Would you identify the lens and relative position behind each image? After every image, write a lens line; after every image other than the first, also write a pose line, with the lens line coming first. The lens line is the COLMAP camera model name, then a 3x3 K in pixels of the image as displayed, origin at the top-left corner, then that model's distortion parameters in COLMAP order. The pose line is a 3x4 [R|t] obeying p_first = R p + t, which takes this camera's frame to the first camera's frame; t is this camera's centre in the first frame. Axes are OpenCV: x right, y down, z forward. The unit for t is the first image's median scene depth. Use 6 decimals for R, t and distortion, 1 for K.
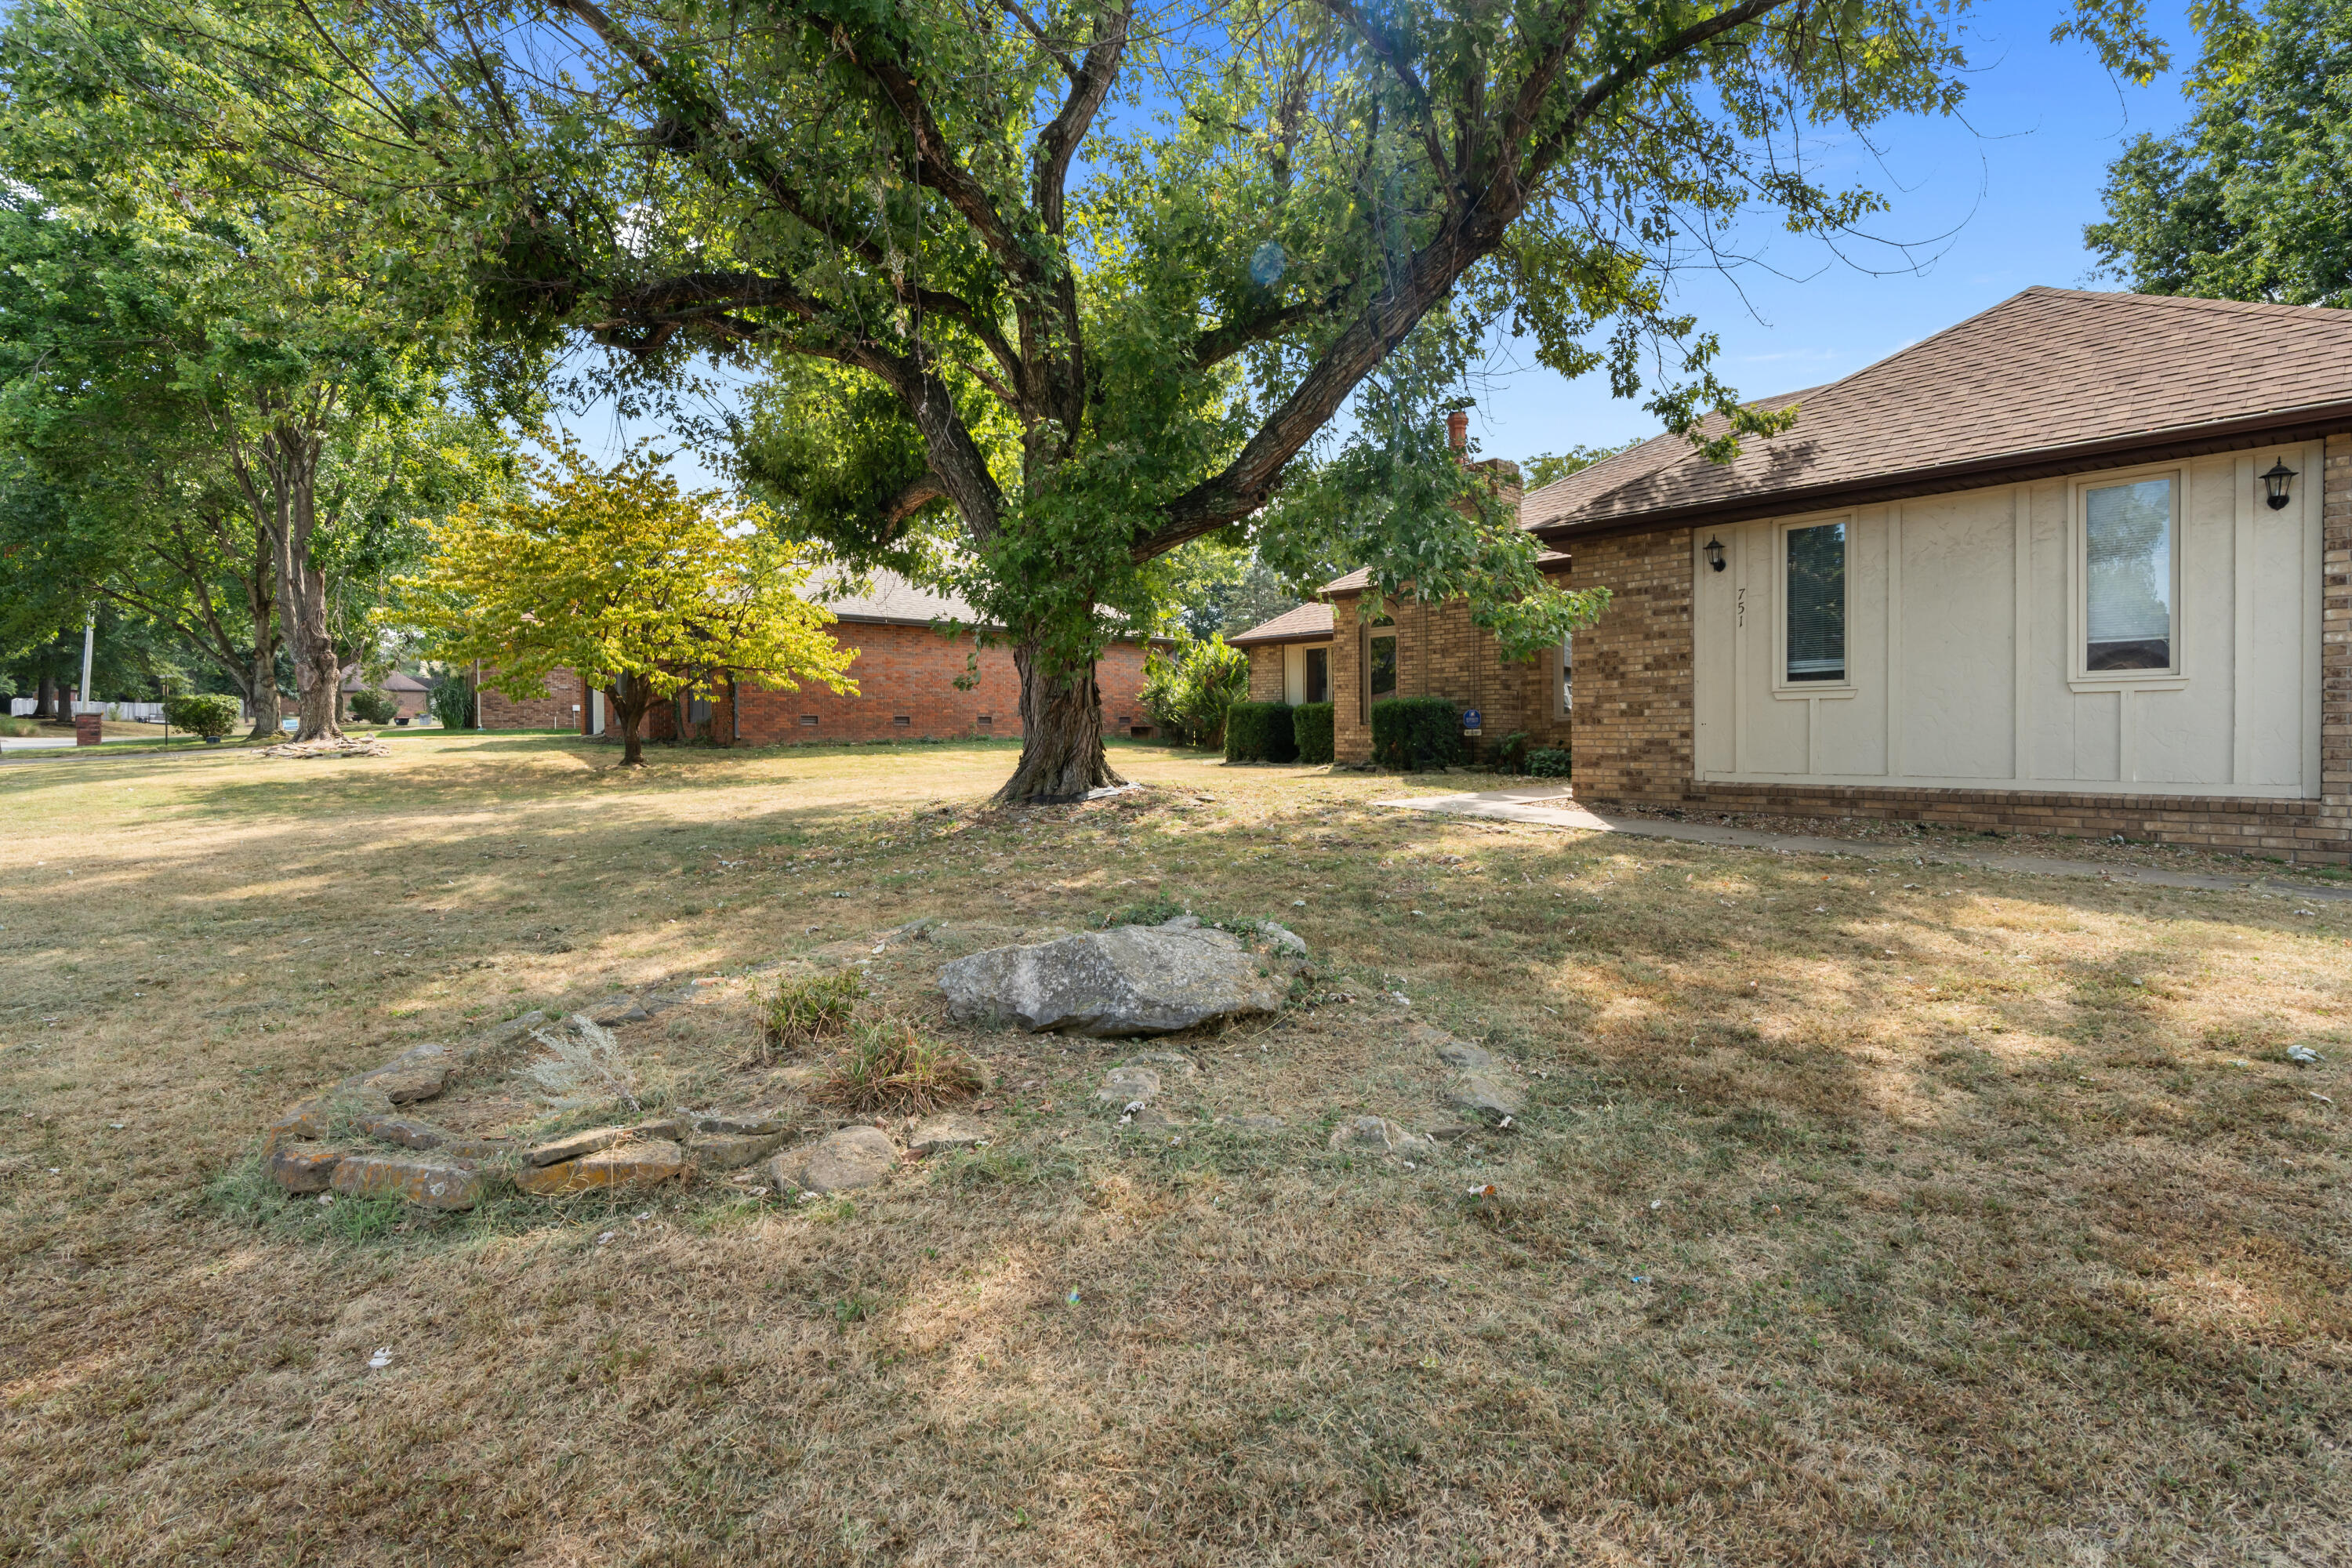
lens RADIAL K [[1054.2, 0, 1173.4], [0, 1054.2, 767.4], [0, 0, 1]] dist [-0.002135, 0.000595]
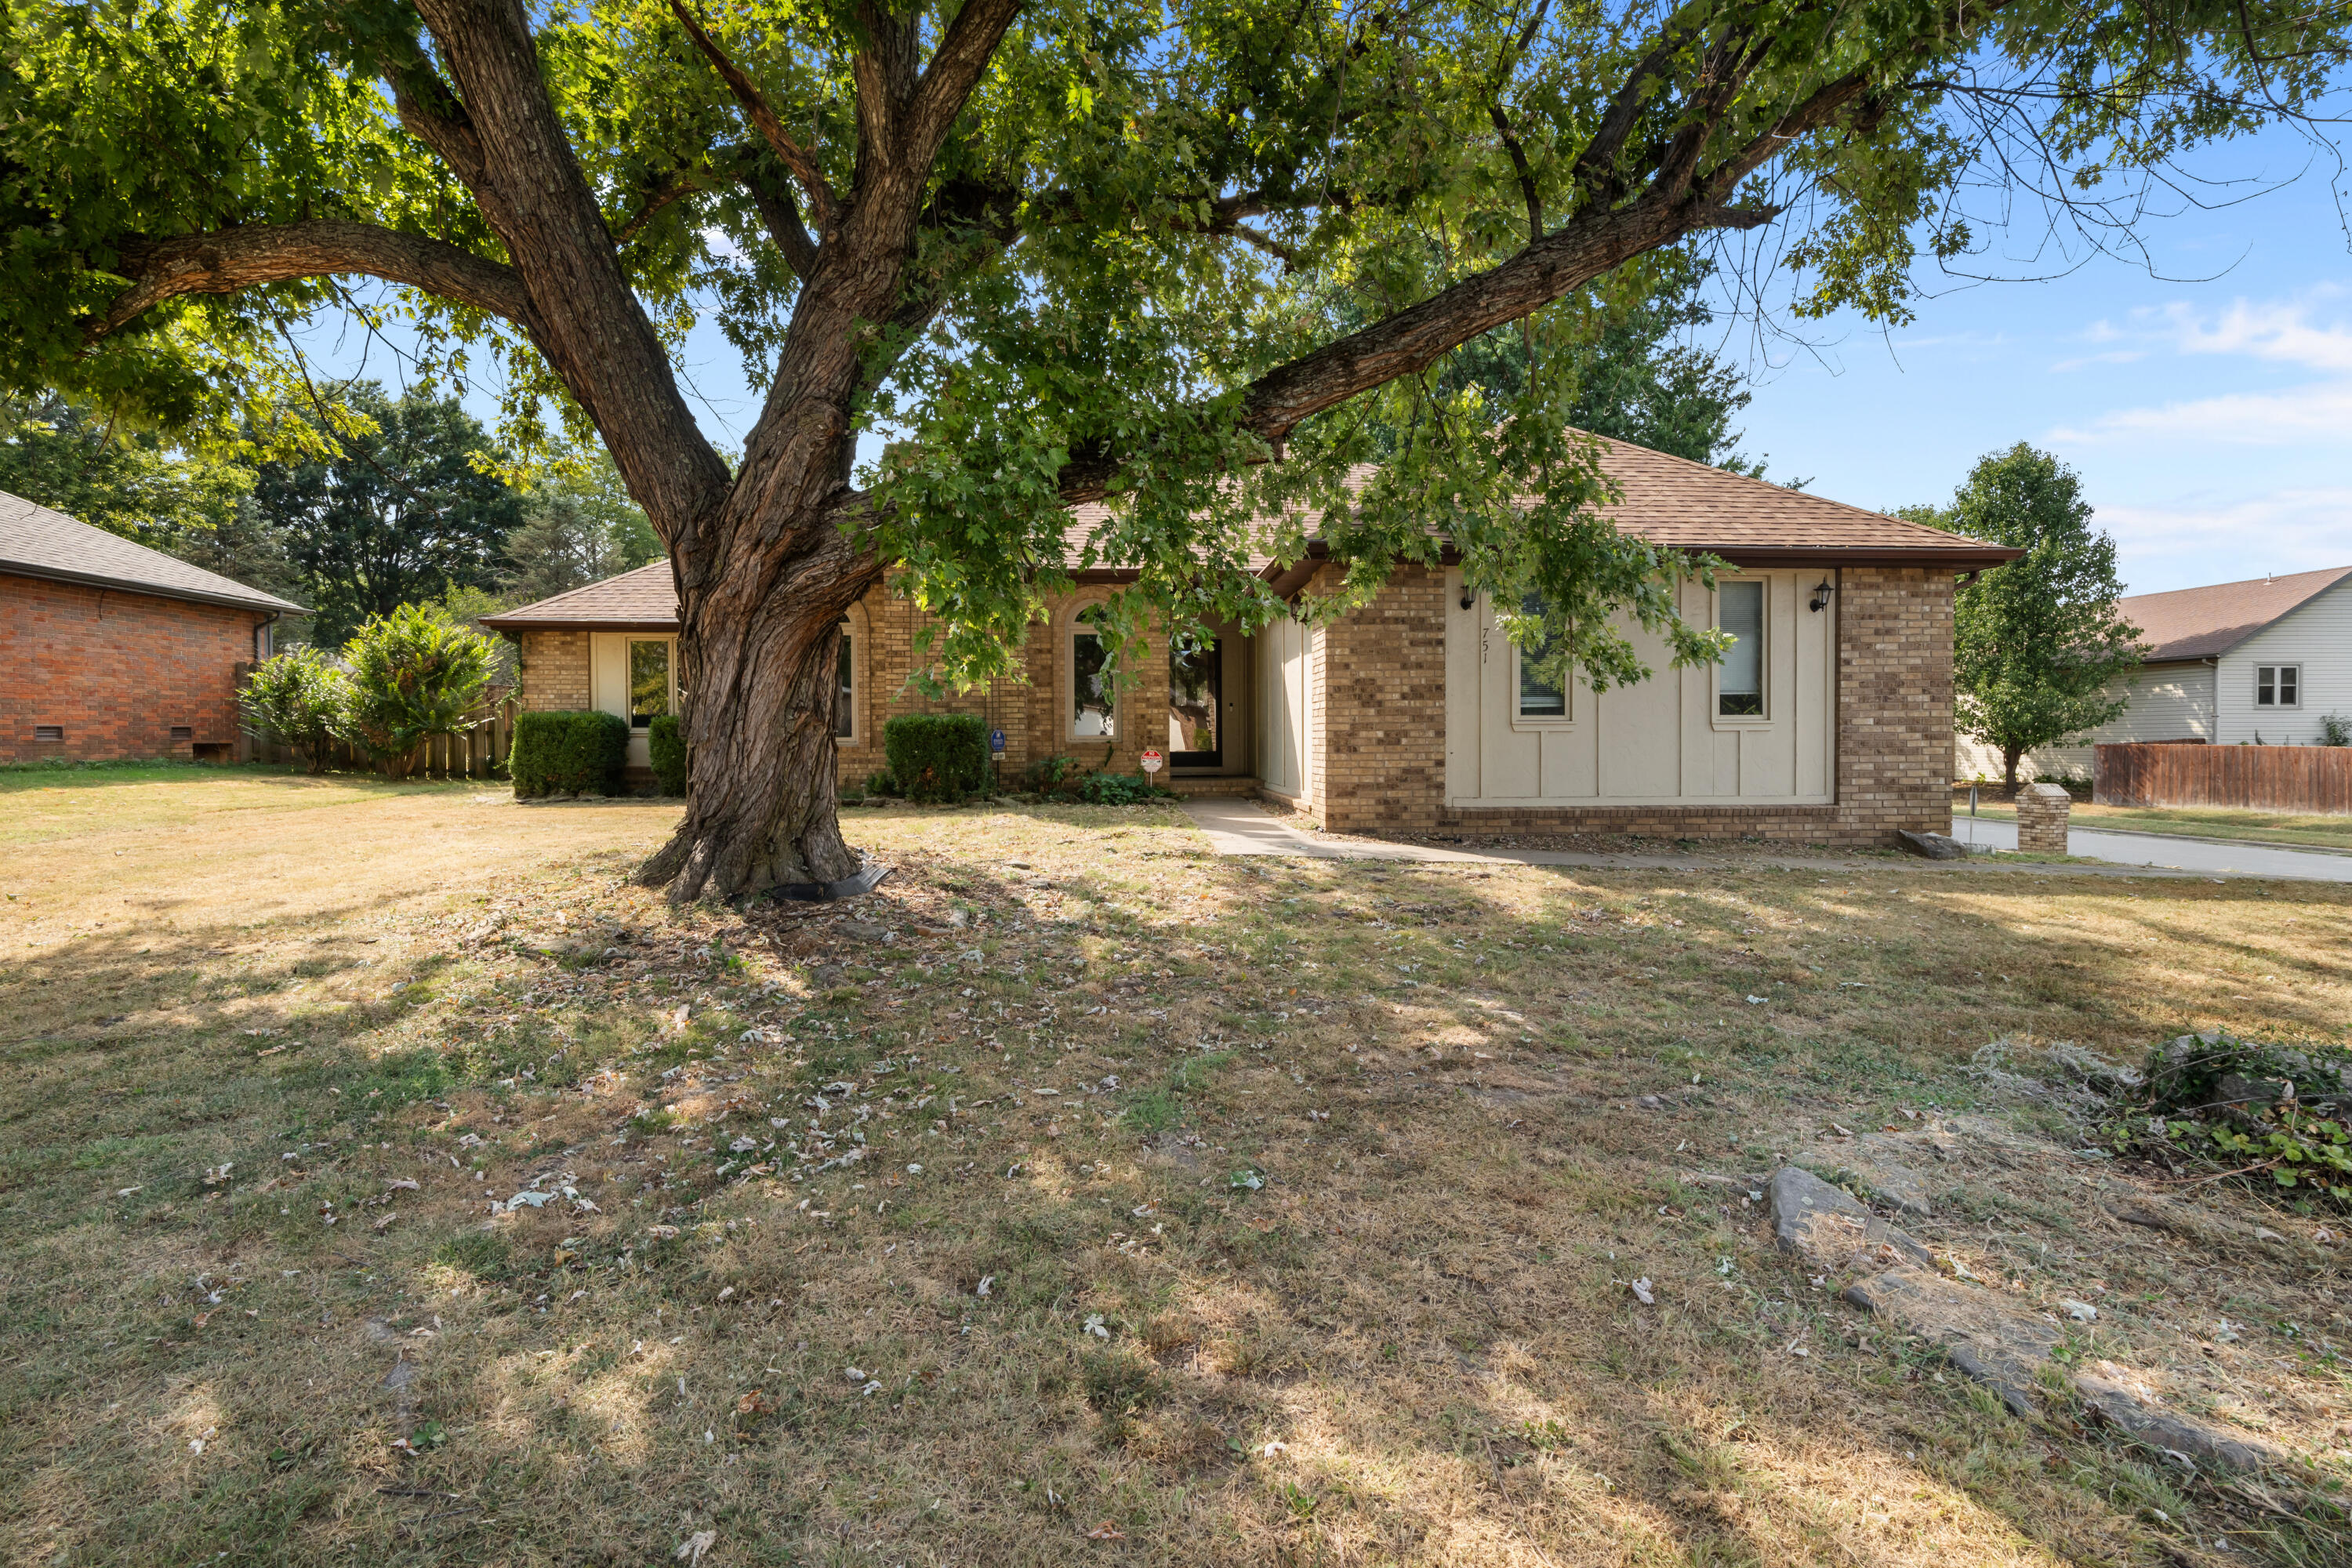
lens RADIAL K [[1054.2, 0, 1173.4], [0, 1054.2, 767.4], [0, 0, 1]] dist [-0.002135, 0.000595]
pose [[0.625905, -0.020020, 0.779643, -0.490590], [0.026279, 0.999644, 0.004573, -0.038483], [-0.779457, 0.017626, 0.626208, 0.555529]]
